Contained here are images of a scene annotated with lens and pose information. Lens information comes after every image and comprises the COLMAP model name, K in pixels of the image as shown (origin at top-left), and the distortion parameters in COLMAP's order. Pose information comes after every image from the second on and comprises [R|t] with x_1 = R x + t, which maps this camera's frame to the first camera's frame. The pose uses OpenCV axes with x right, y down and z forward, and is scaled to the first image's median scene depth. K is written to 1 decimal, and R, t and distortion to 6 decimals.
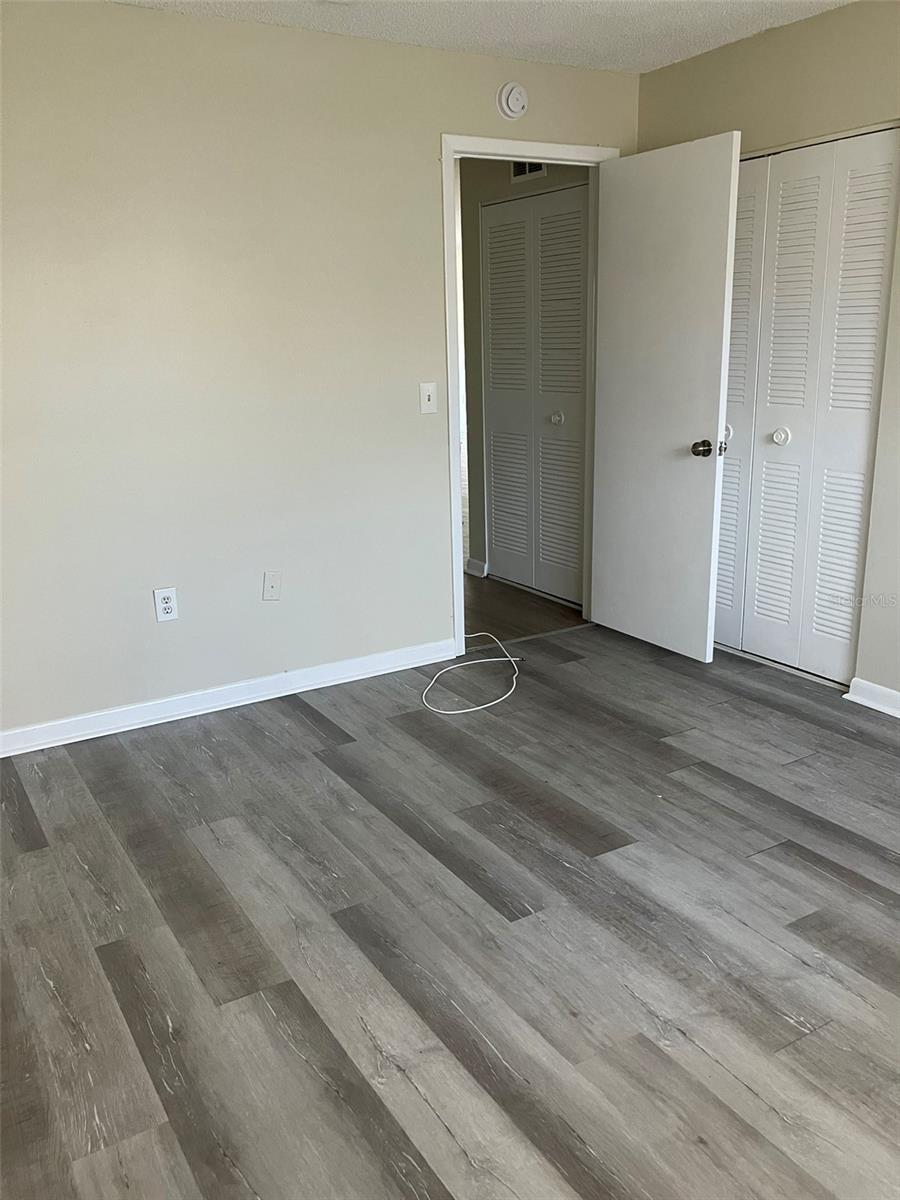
lens RADIAL K [[992.9, 0, 449.3], [0, 992.9, 600.6], [0, 0, 1]] dist [-0.006924, -0.020746]
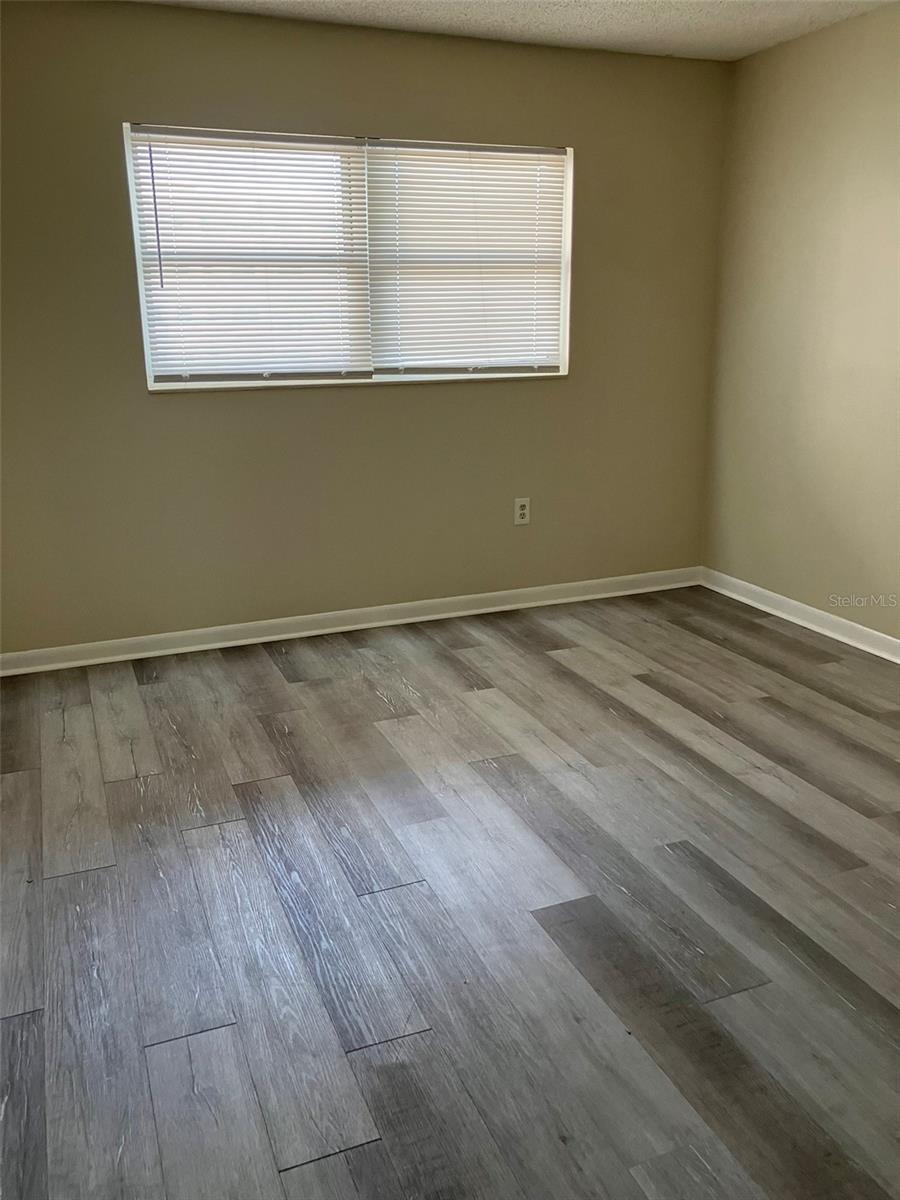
lens RADIAL K [[992.9, 0, 450.4], [0, 992.9, 599.8], [0, 0, 1]] dist [-0.006924, -0.020746]
pose [[-0.986376, -0.000136, 0.164506, 0.137452], [0.084771, 0.856587, 0.508991, -0.471711], [-0.140982, 0.516002, -0.844906, 1.804972]]
